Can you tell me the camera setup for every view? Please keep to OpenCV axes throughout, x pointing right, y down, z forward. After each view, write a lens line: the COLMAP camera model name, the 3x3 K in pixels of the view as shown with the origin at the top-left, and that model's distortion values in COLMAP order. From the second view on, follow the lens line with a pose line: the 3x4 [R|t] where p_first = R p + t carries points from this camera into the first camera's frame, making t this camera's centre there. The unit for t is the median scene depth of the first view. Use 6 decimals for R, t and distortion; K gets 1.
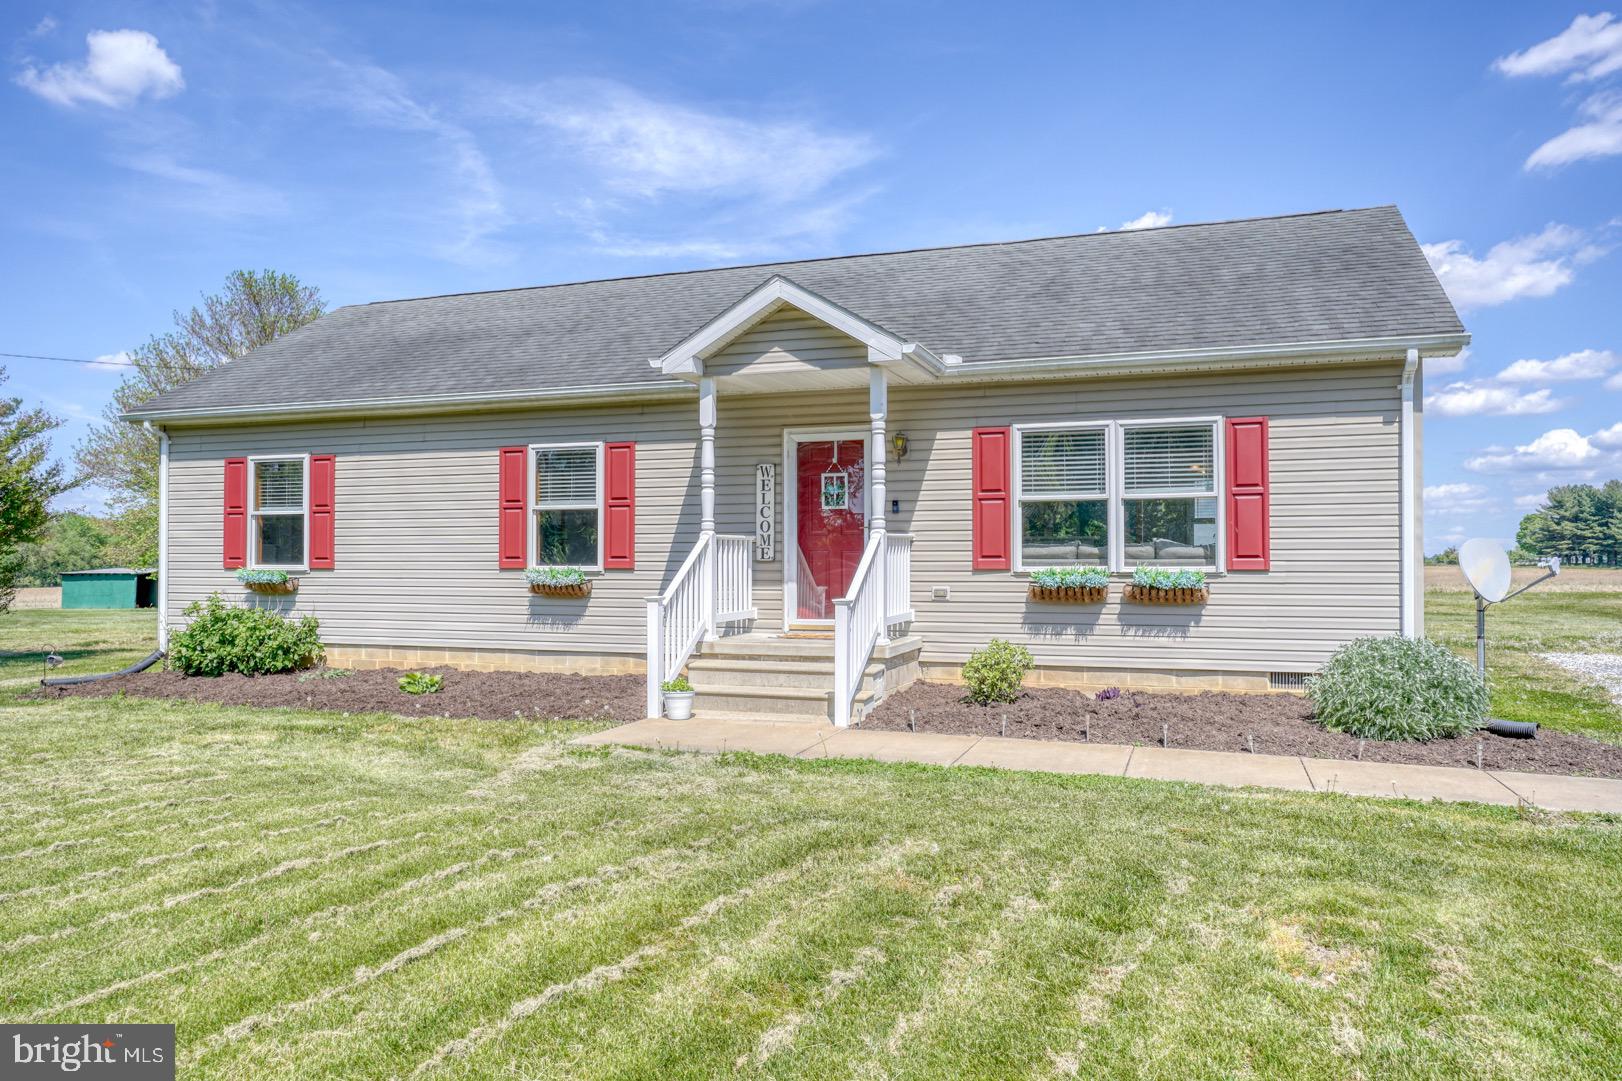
lens RADIAL K [[1266.1, 0, 763.4], [0, 1266.1, 540.2], [0, 0, 1]] dist [-0.051188, 0.141074]
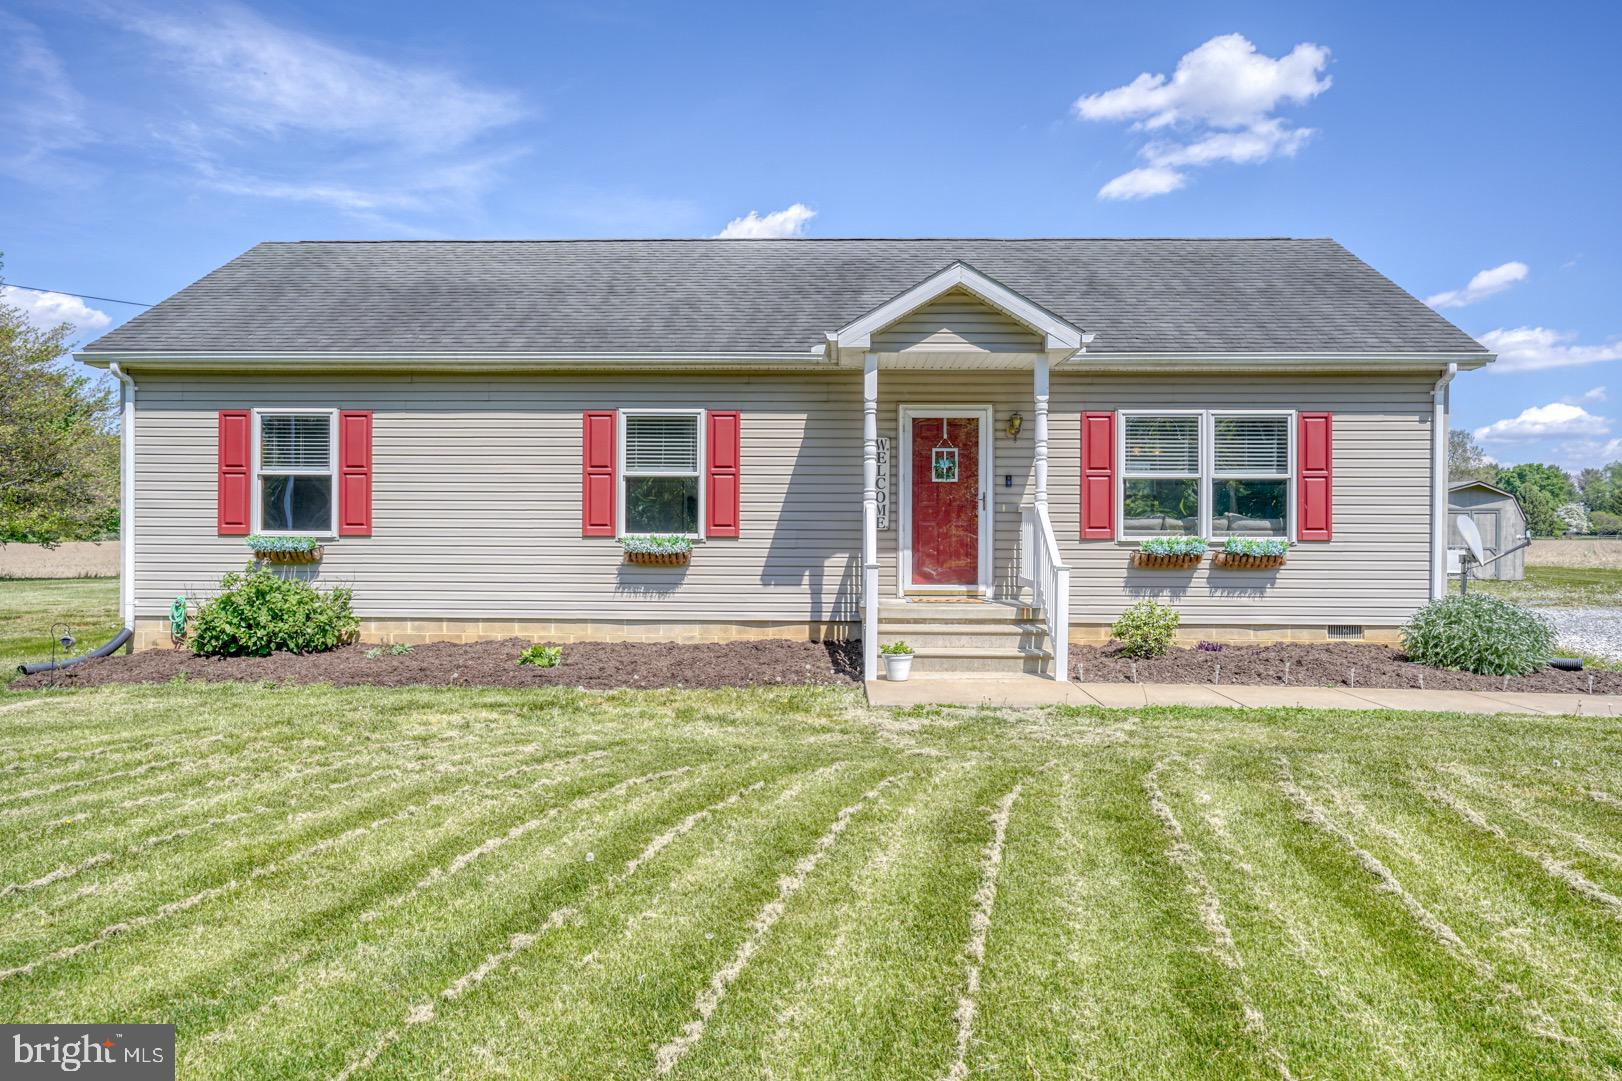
lens RADIAL K [[1266.1, 0, 763.4], [0, 1266.1, 540.2], [0, 0, 1]] dist [-0.051188, 0.141074]
pose [[0.939065, 0.003089, 0.343726, -0.412677], [-0.011663, 0.999670, 0.022878, 0.001858], [-0.343542, -0.025493, 0.938791, 0.045079]]
